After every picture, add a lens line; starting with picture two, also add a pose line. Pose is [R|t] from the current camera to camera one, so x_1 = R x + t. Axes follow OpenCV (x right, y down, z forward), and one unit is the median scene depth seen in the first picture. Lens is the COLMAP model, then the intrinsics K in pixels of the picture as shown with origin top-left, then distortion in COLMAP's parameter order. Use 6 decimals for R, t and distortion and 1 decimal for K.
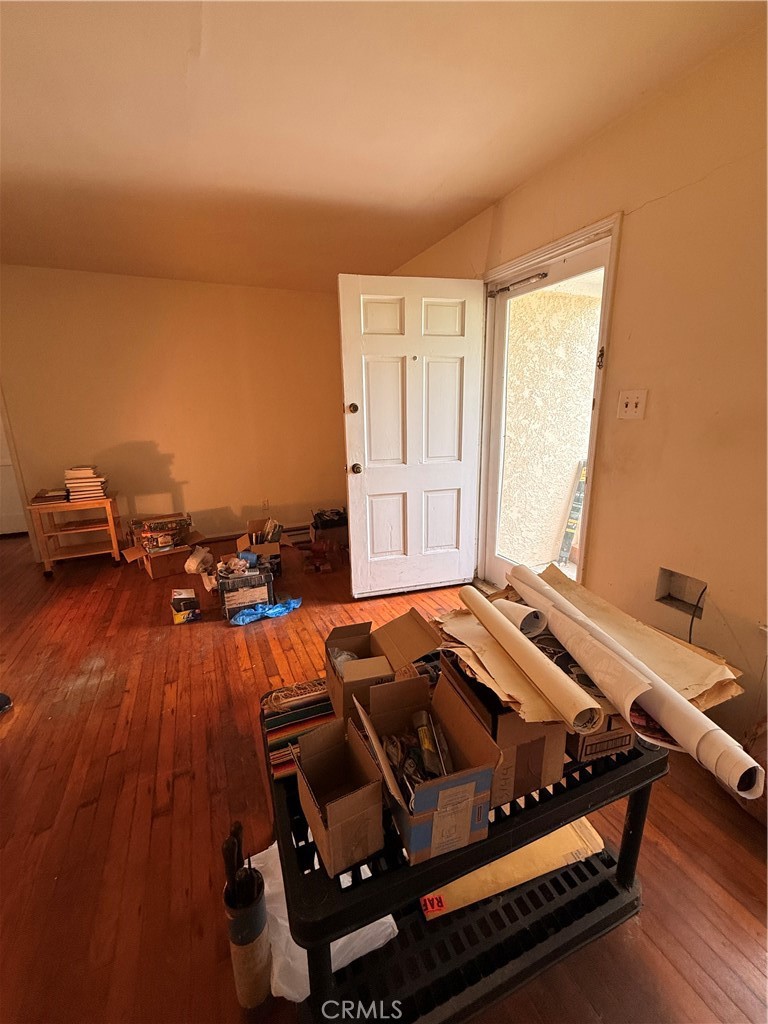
lens RADIAL K [[404.6, 0, 382.8], [0, 404.6, 508.3], [0, 0, 1]] dist [-0.003634, 0.000529]
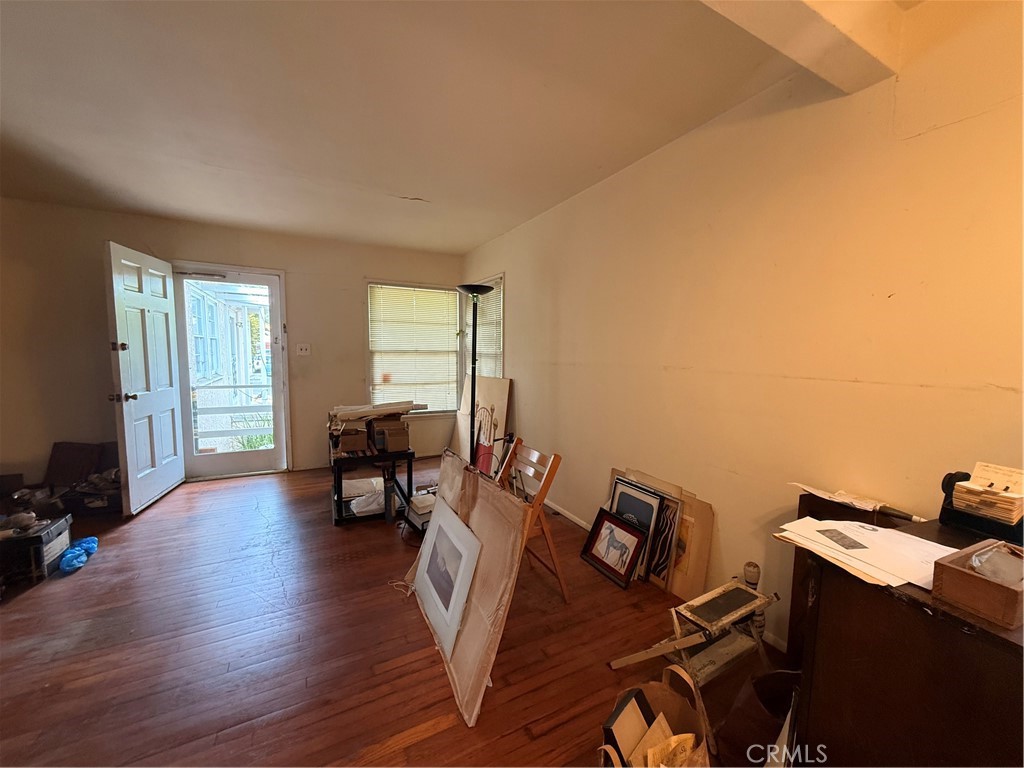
lens RADIAL K [[404.6, 0, 514.1], [0, 404.6, 385.2], [0, 0, 1]] dist [-0.003634, 0.000529]
pose [[-0.054400, -0.066799, 0.996282, -1.275246], [0.232760, 0.969425, 0.077708, 0.037398], [-0.971012, 0.236122, -0.037188, -0.049031]]
